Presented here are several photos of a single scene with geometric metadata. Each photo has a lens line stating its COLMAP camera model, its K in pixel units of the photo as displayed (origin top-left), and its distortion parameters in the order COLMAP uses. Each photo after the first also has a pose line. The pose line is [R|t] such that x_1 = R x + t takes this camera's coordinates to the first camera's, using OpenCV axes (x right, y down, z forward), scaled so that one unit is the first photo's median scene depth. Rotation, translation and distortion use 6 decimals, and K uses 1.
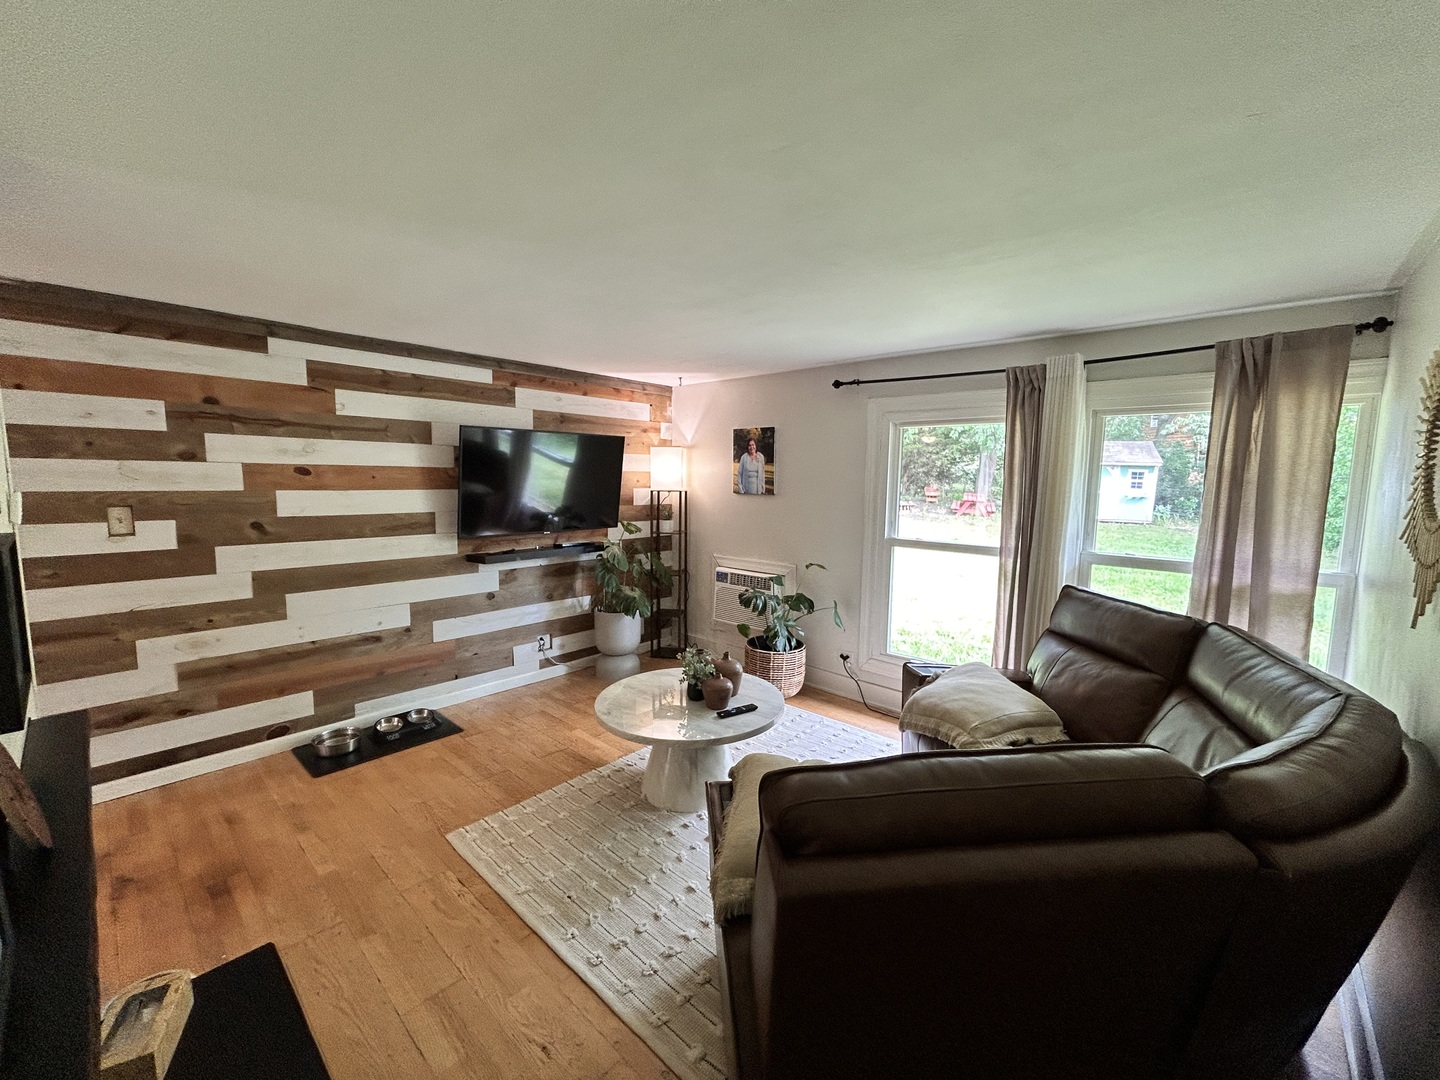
lens RADIAL K [[585.7, 0, 718.3], [0, 585.7, 541.3], [0, 0, 1]] dist [0.001739, 0.000127]
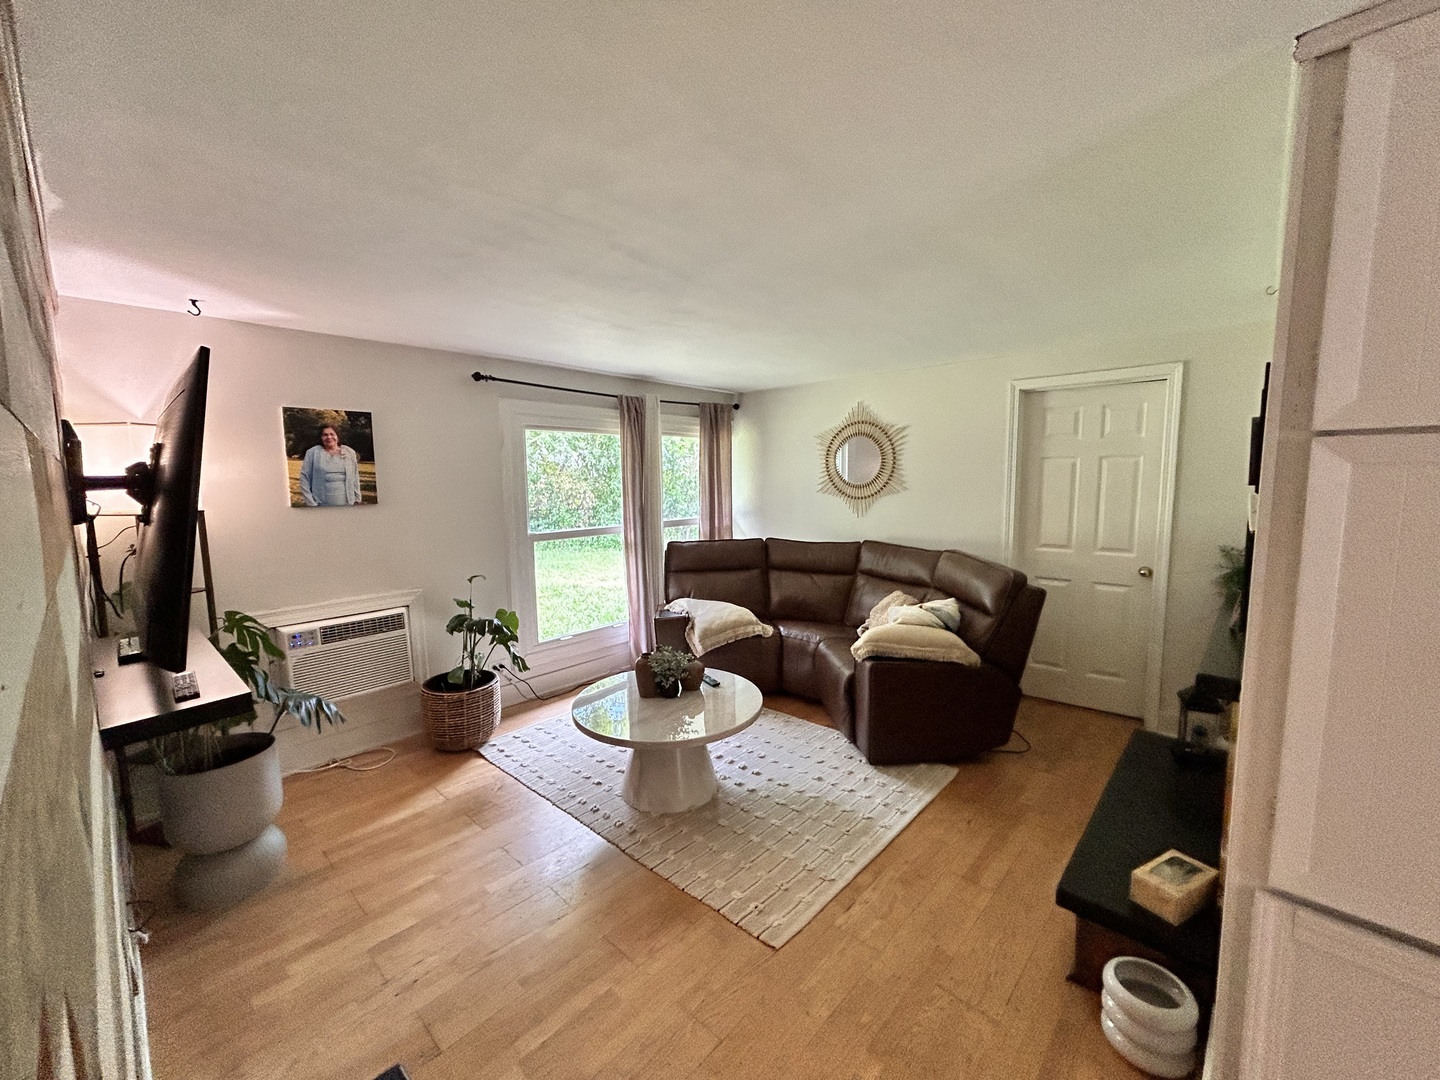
lens RADIAL K [[585.7, 0, 718.7], [0, 585.7, 540.5], [0, 0, 1]] dist [0.001739, 0.000127]
pose [[0.003746, -0.120370, 0.992722, -0.649070], [0.129465, 0.984432, 0.118876, -0.065628], [-0.991577, 0.128077, 0.019272, 0.558283]]
